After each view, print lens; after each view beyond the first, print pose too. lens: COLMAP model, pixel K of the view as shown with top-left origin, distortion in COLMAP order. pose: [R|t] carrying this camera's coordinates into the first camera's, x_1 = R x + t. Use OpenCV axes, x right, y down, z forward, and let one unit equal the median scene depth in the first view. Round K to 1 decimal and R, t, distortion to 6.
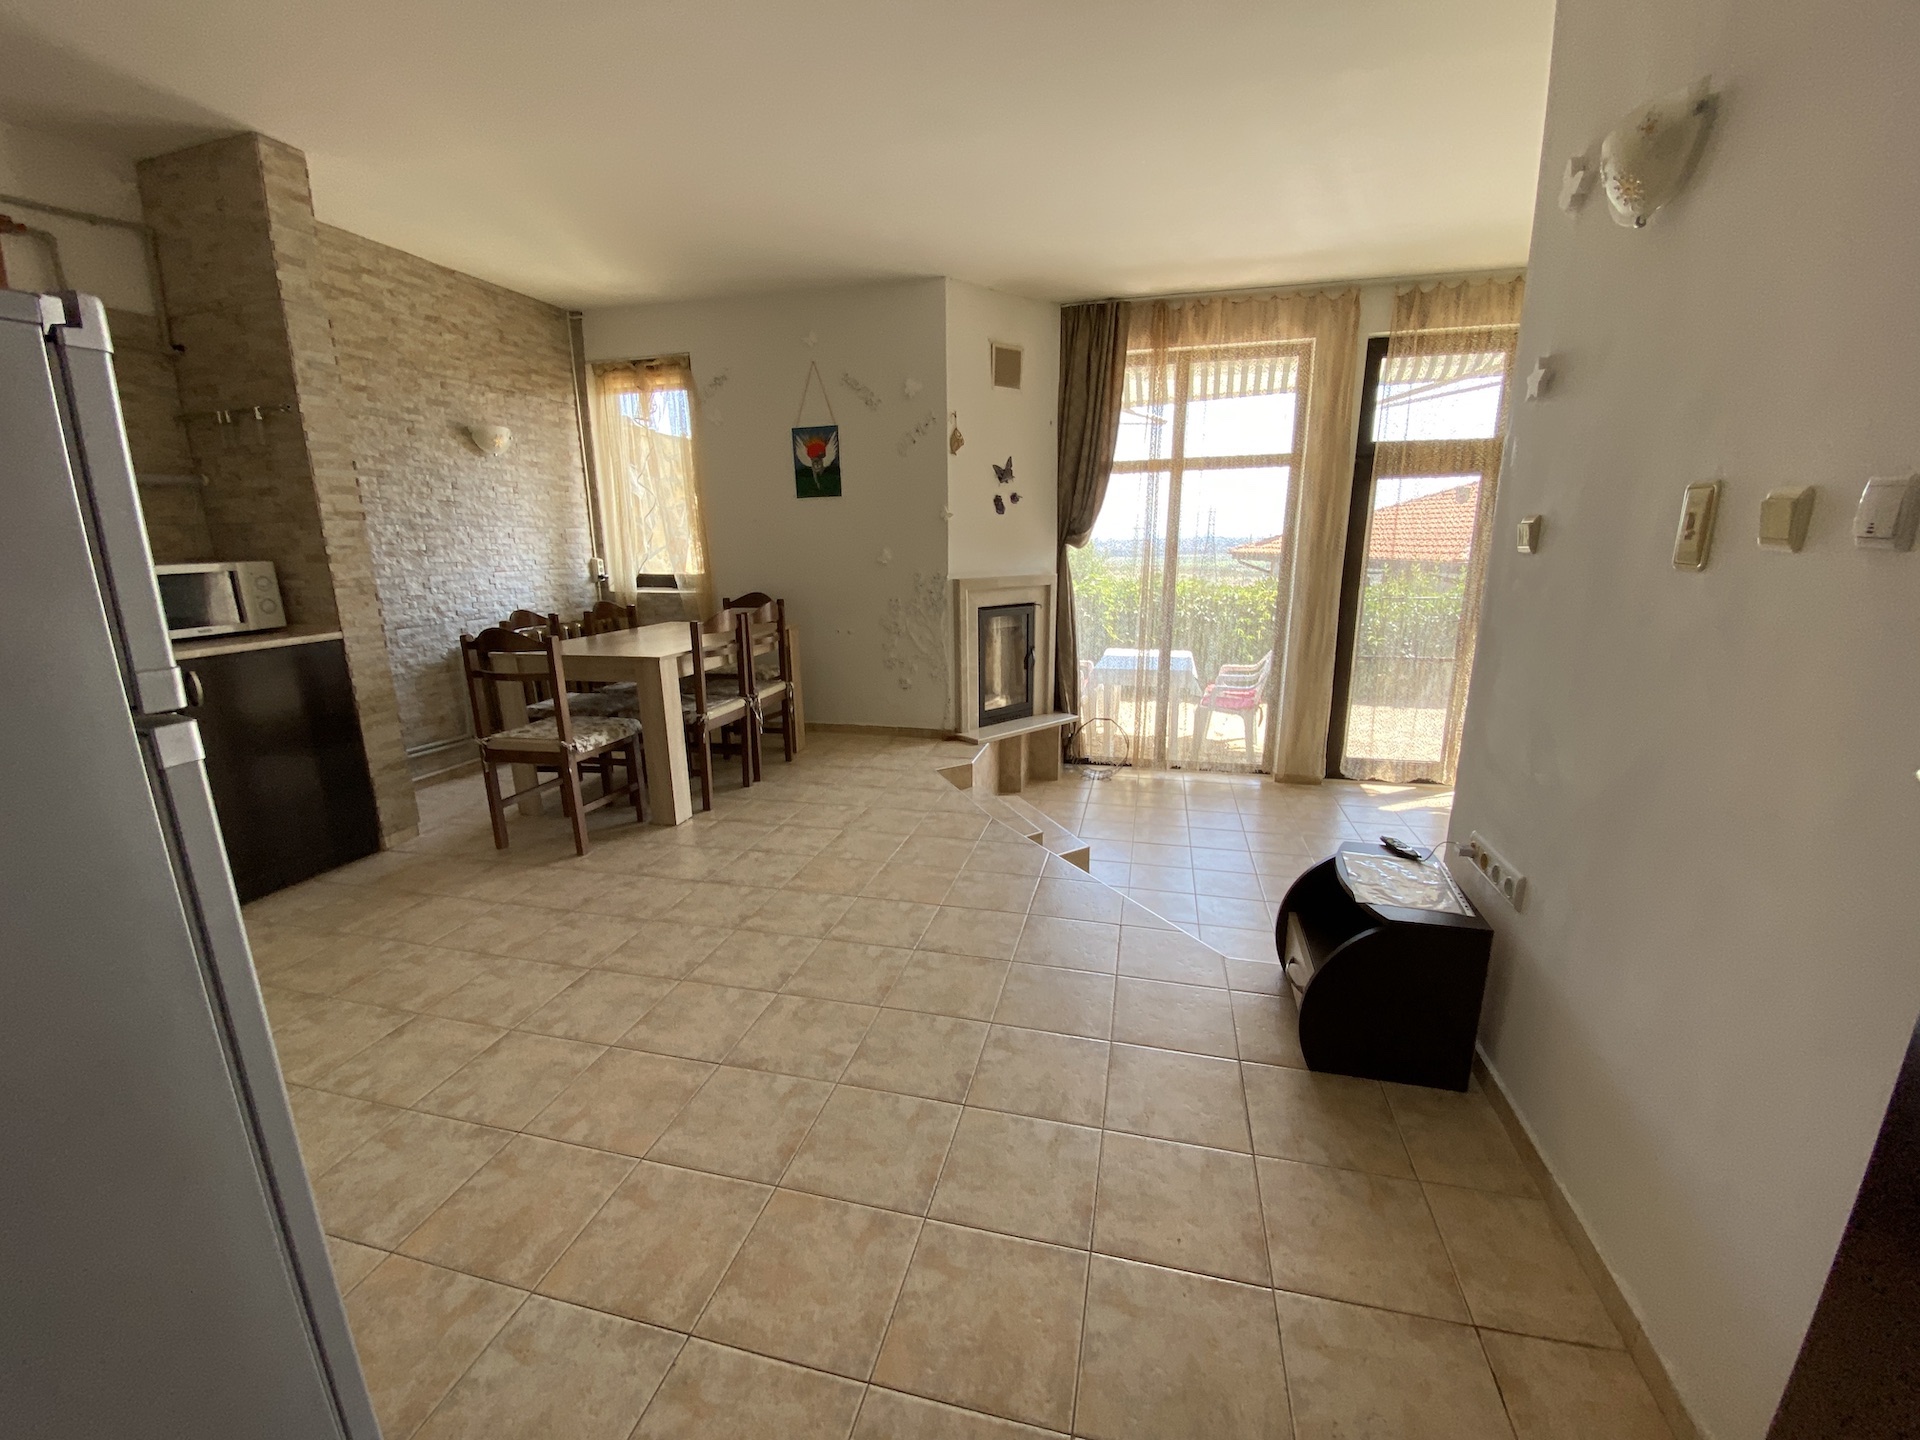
lens RADIAL K [[778.4, 0, 953.9], [0, 778.4, 731.4], [0, 0, 1]] dist [0.019113, -0.019790]
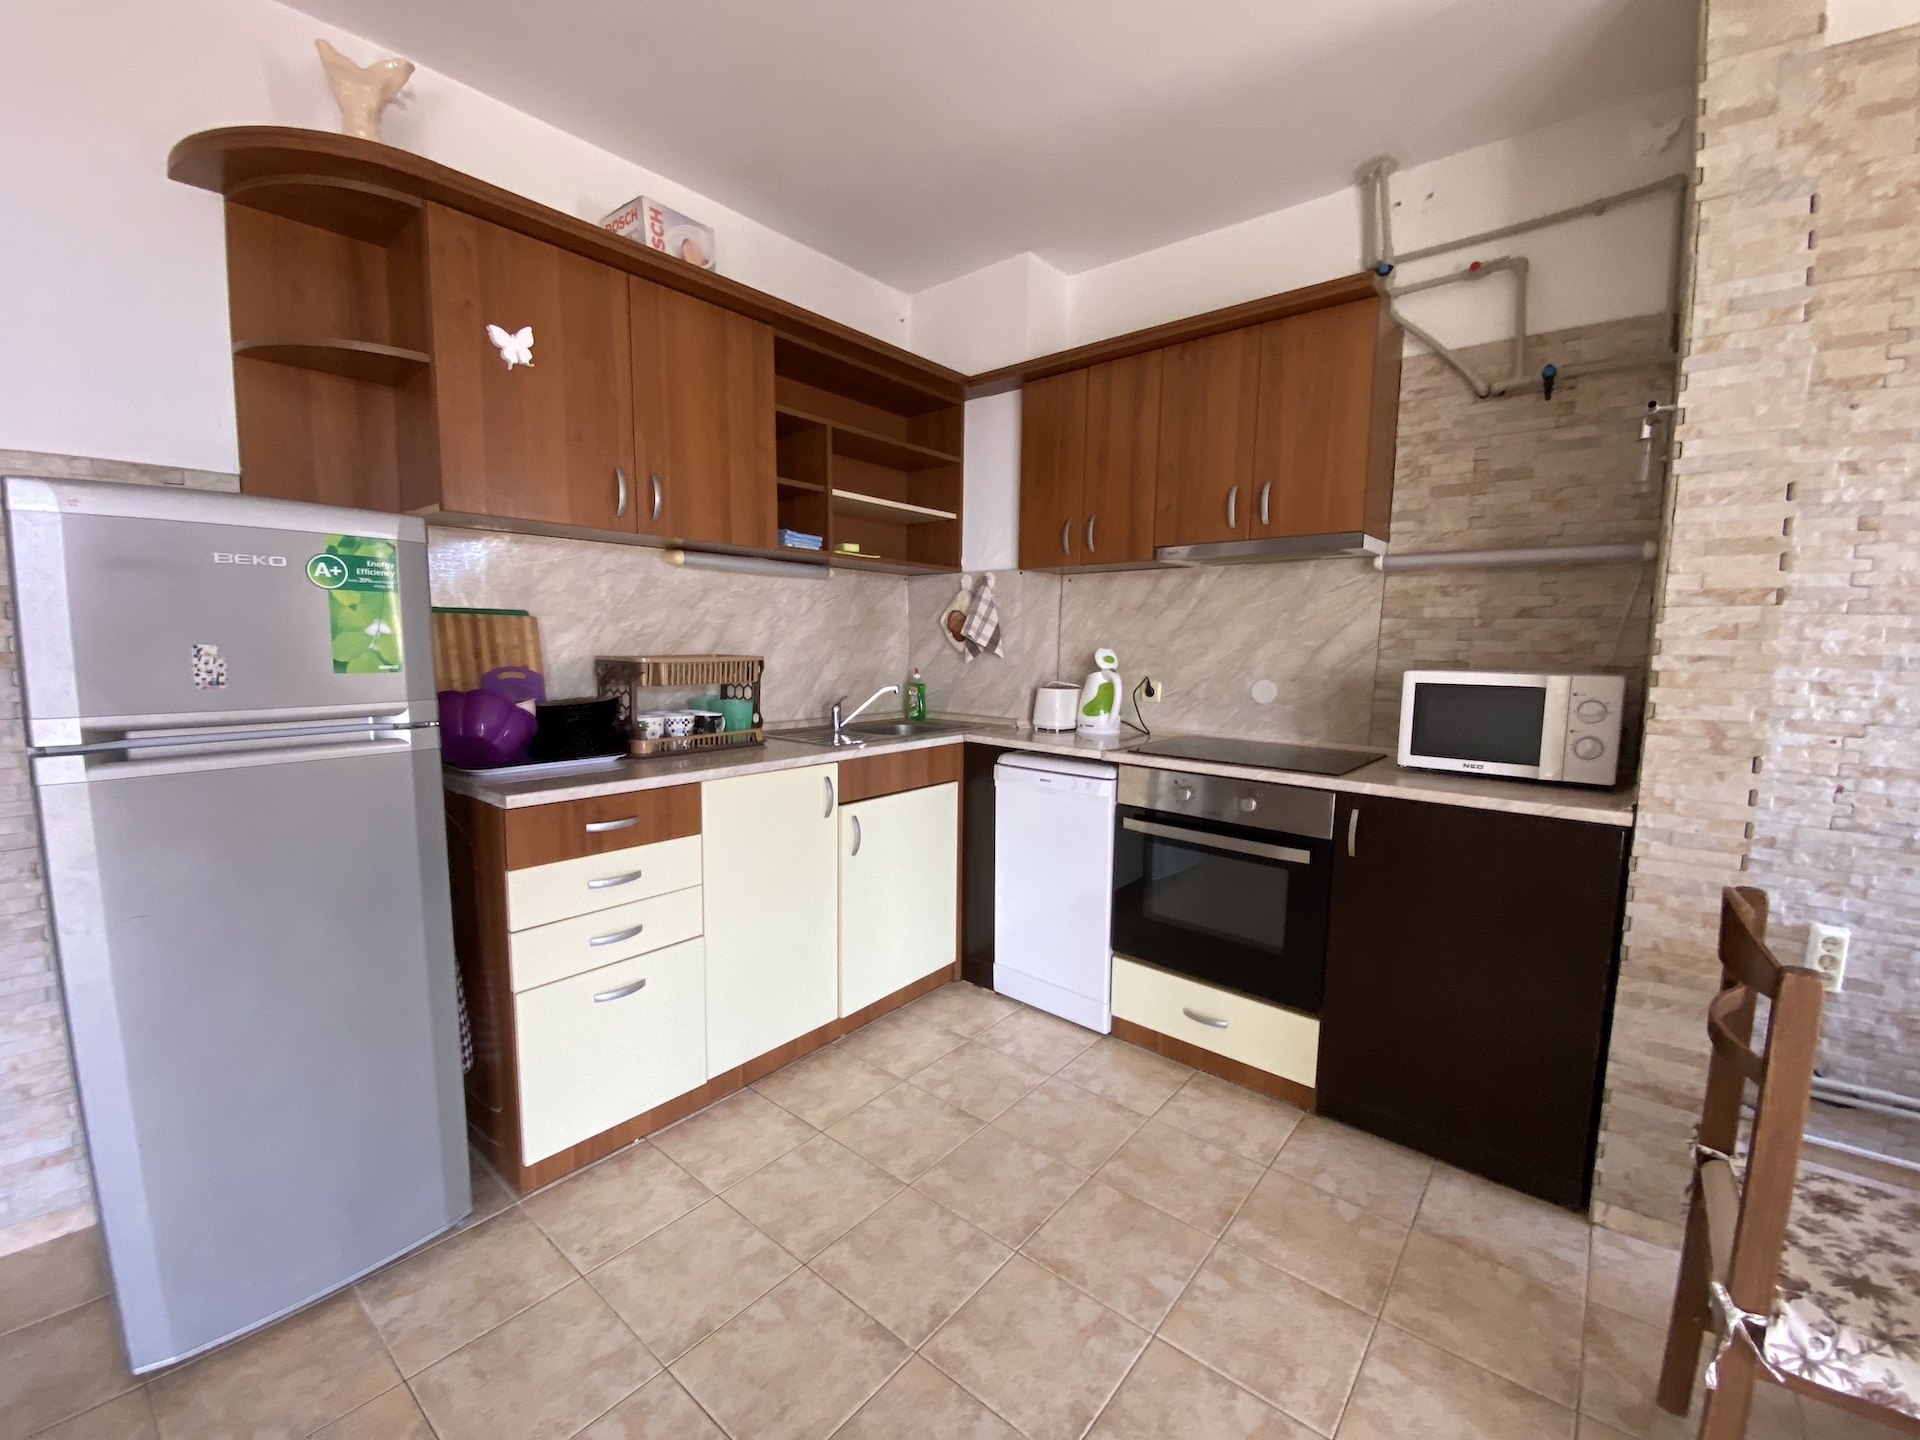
lens RADIAL K [[778.4, 0, 954.2], [0, 778.4, 726.4], [0, 0, 1]] dist [0.019113, -0.019790]
pose [[-0.431177, 0.106226, -0.895993, -0.093981], [-0.221483, 0.950200, 0.219236, -0.153837], [0.874661, 0.292977, -0.386177, 0.612967]]
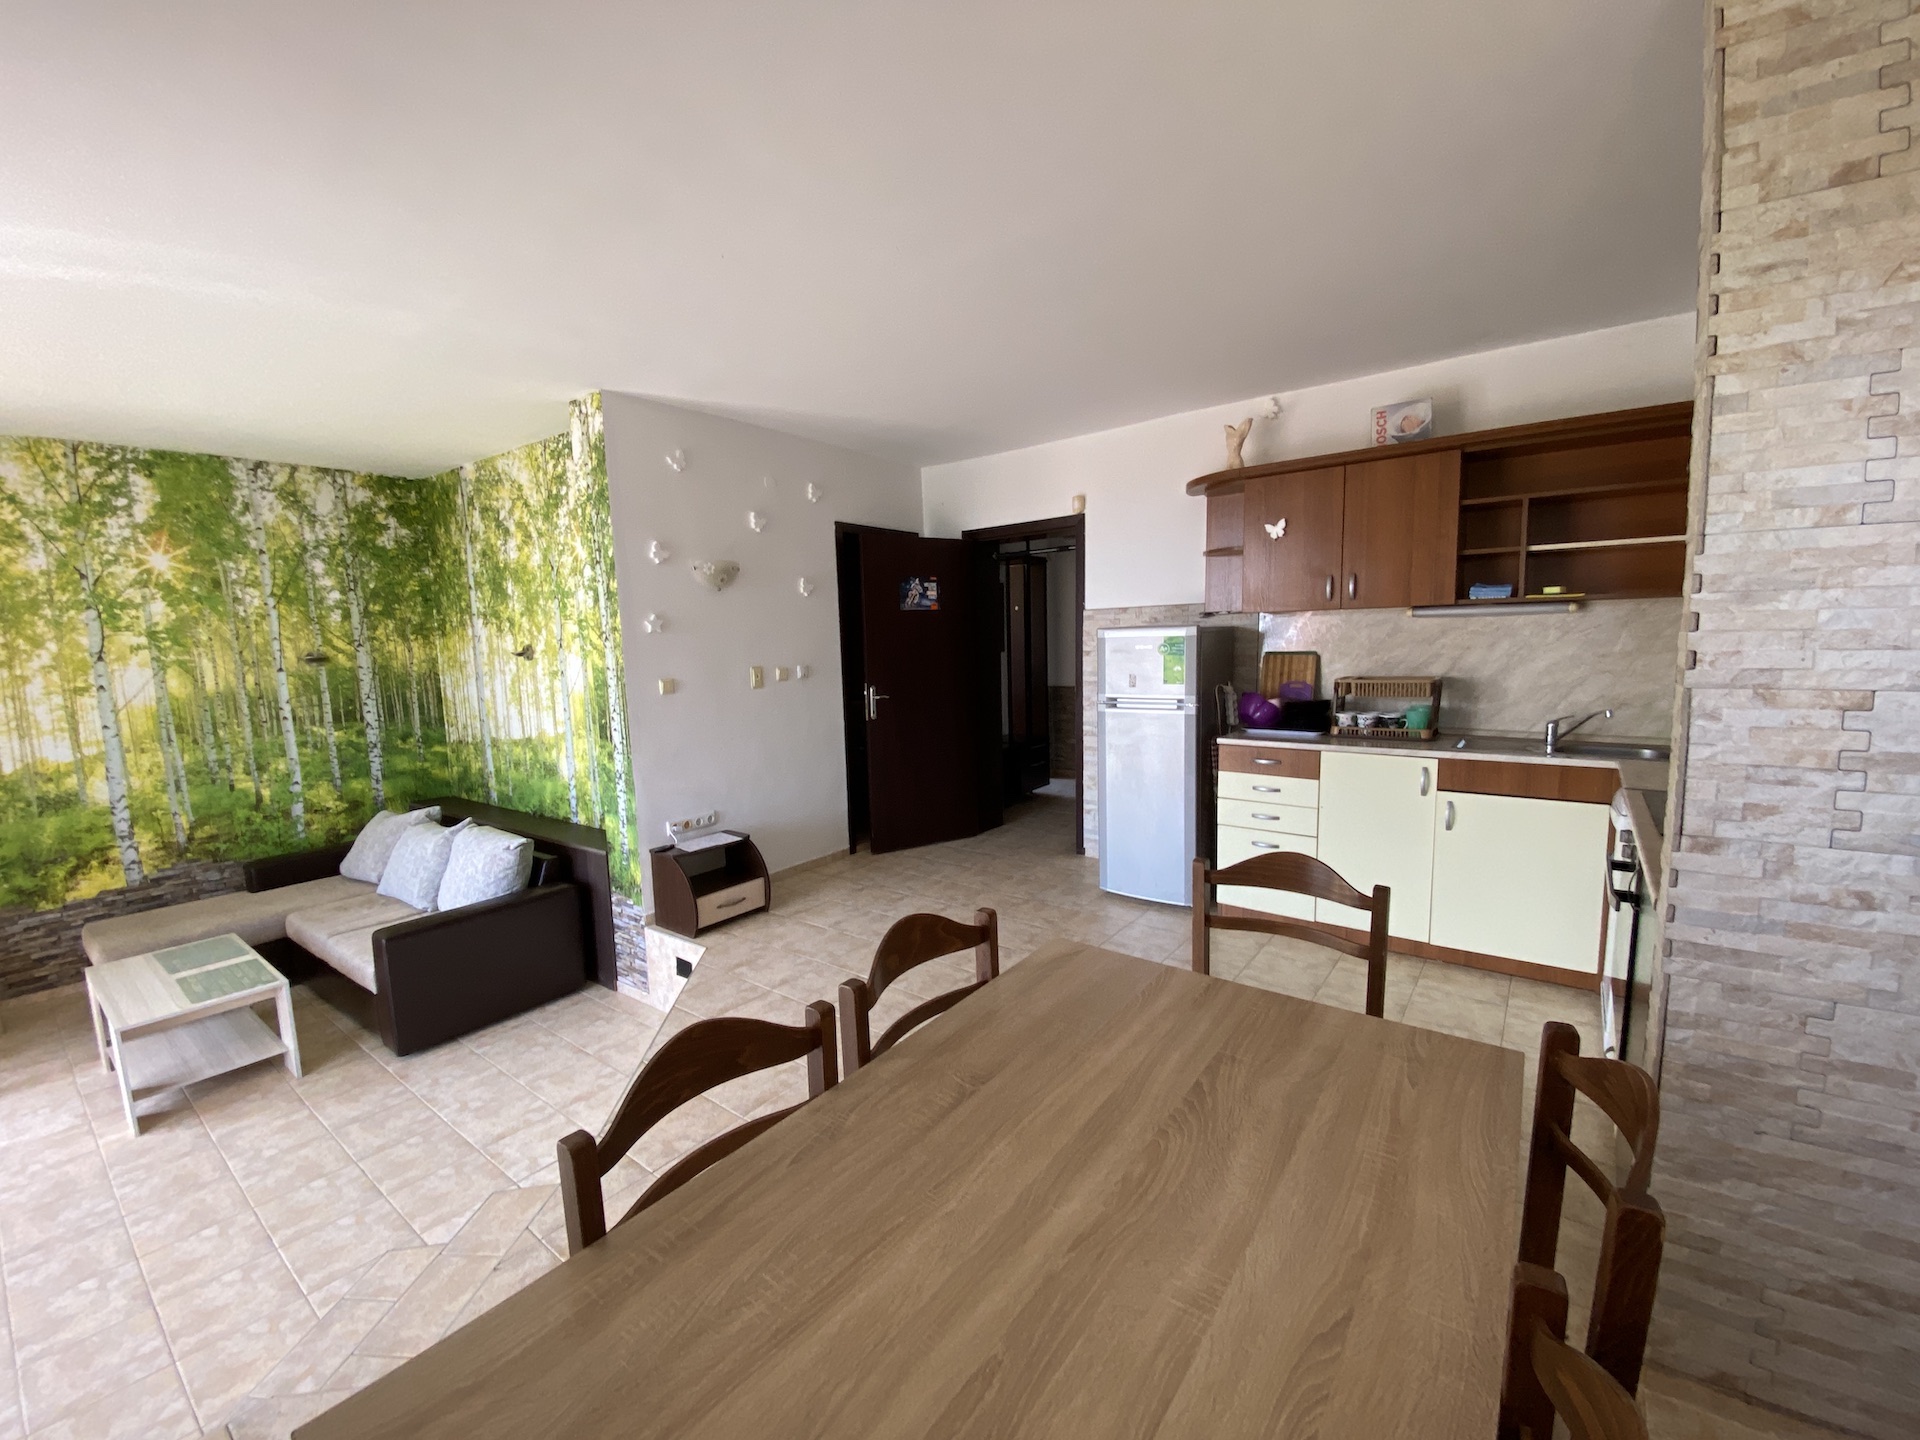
lens RADIAL K [[778.4, 0, 960.3], [0, 778.4, 724.0], [0, 0, 1]] dist [0.019113, -0.019790]
pose [[-0.922967, -0.005899, 0.384834, -0.442149], [0.130474, 0.935880, 0.327270, -0.356673], [-0.362089, 0.352270, -0.863016, 1.218307]]
